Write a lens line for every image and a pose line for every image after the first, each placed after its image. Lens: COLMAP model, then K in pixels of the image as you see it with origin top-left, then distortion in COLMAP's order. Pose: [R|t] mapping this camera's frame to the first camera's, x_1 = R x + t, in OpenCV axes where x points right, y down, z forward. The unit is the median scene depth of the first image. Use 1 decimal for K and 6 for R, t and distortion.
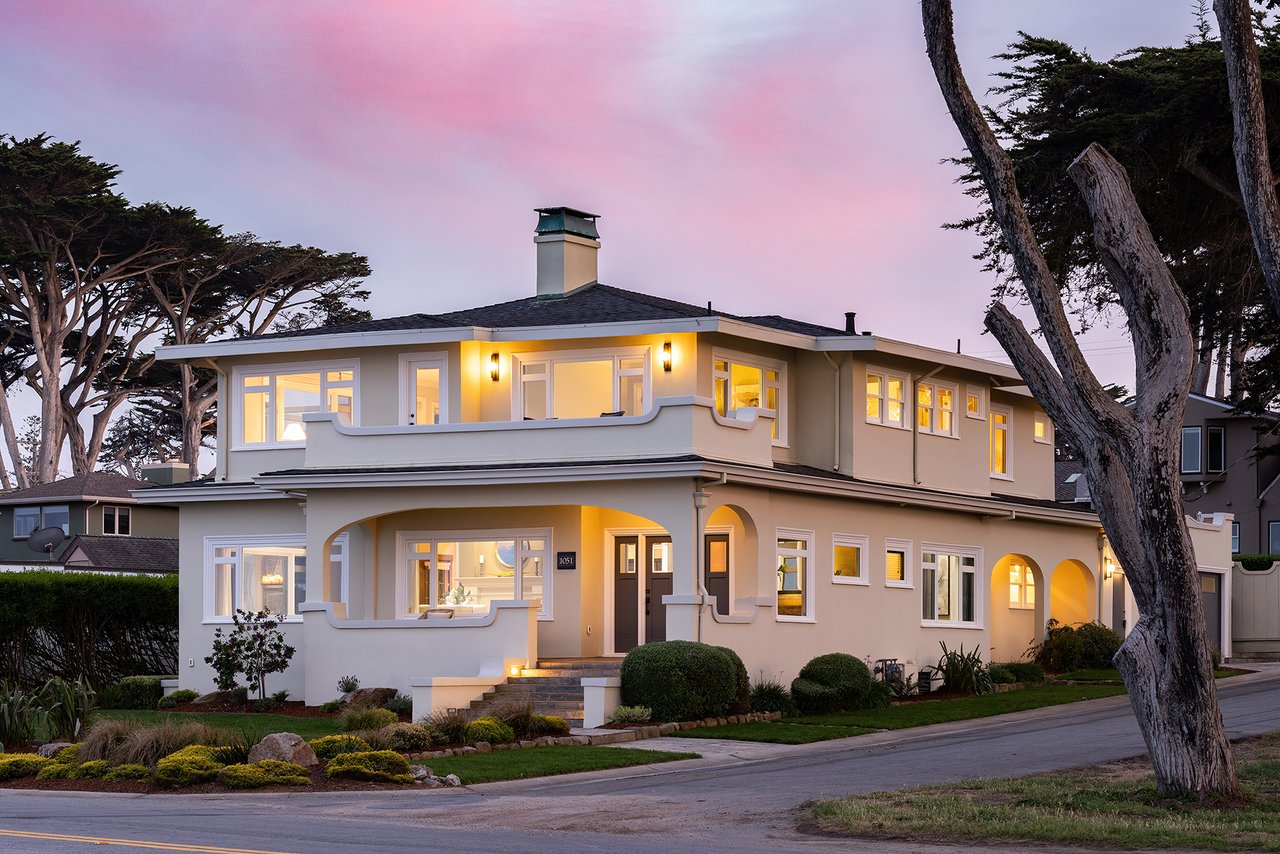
lens RADIAL K [[3104.0, 0, 640.0], [0, 3104.0, 427.0], [0, 0, 1]] dist [-0.053711, 0.375071]
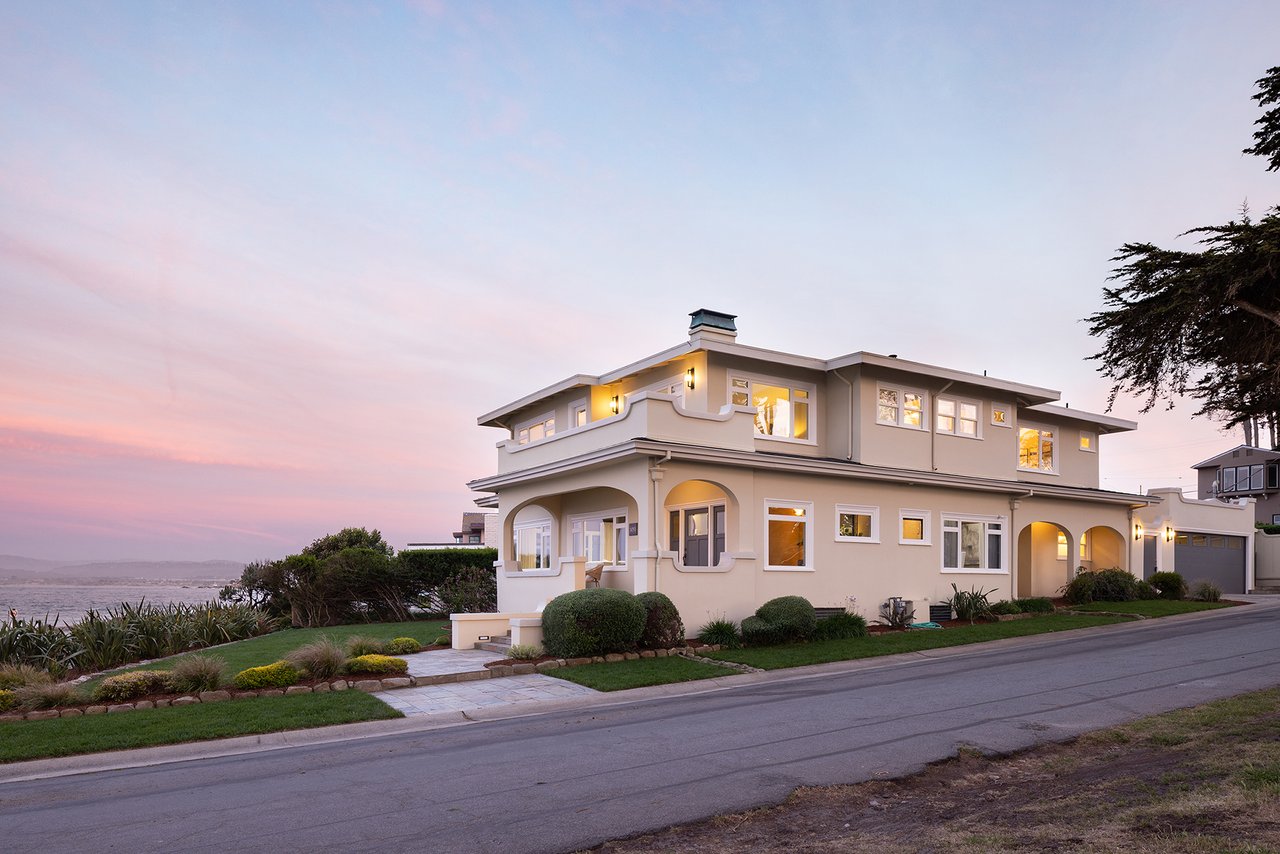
lens RADIAL K [[856.7, 0, 642.9], [0, 856.7, 562.9], [0, 0, 1]] dist [-0.007085, -0.003957]
pose [[0.881806, -0.010588, -0.471493, 0.159247], [0.036741, 0.998252, 0.046299, 0.038381], [0.470178, -0.058150, 0.880654, 0.618983]]
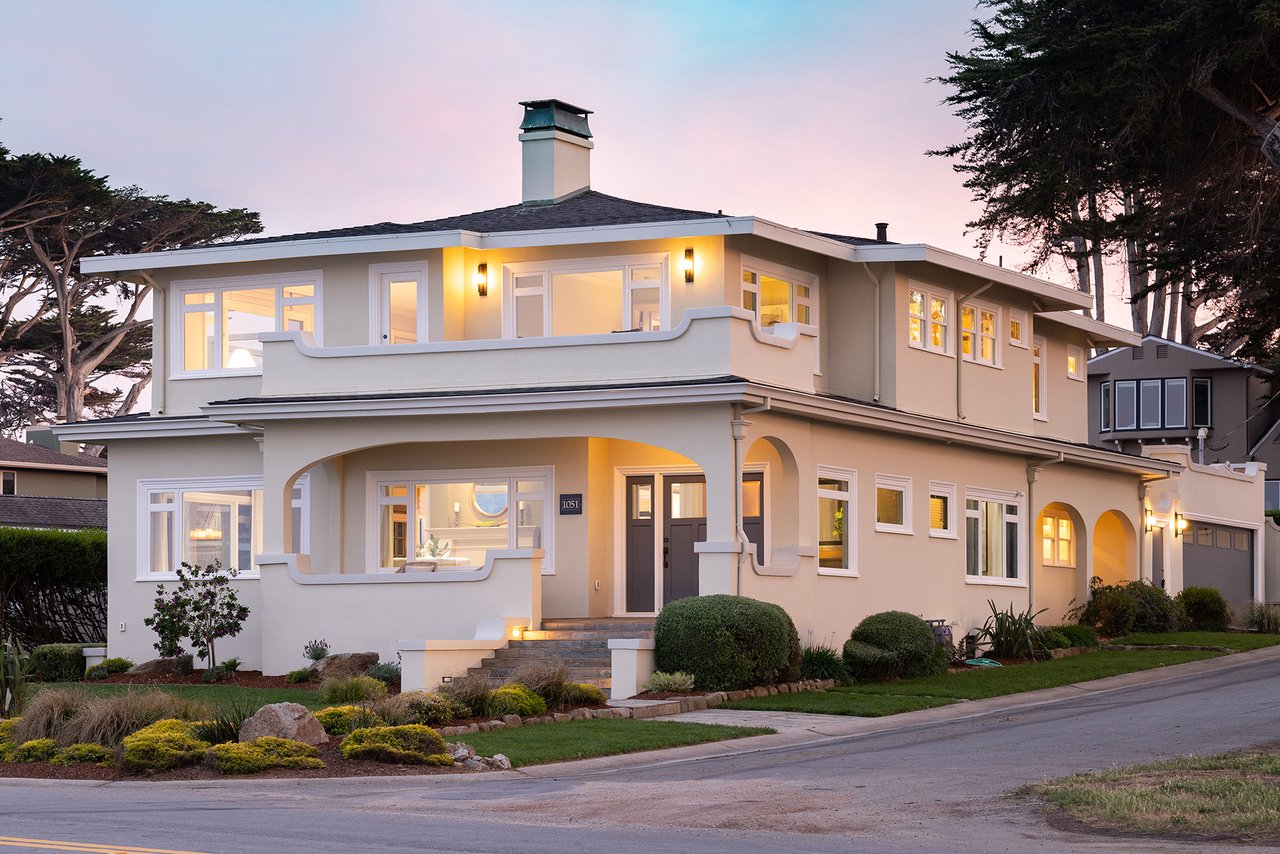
lens RADIAL K [[3104.0, 0, 640.0], [0, 3104.0, 427.0], [0, 0, 1]] dist [-0.053711, 0.375071]
pose [[0.999038, -0.000222, 0.043858, -0.040024], [-0.000027, 0.999984, 0.005680, 0.016136], [-0.043858, -0.005676, 0.999022, 0.139929]]
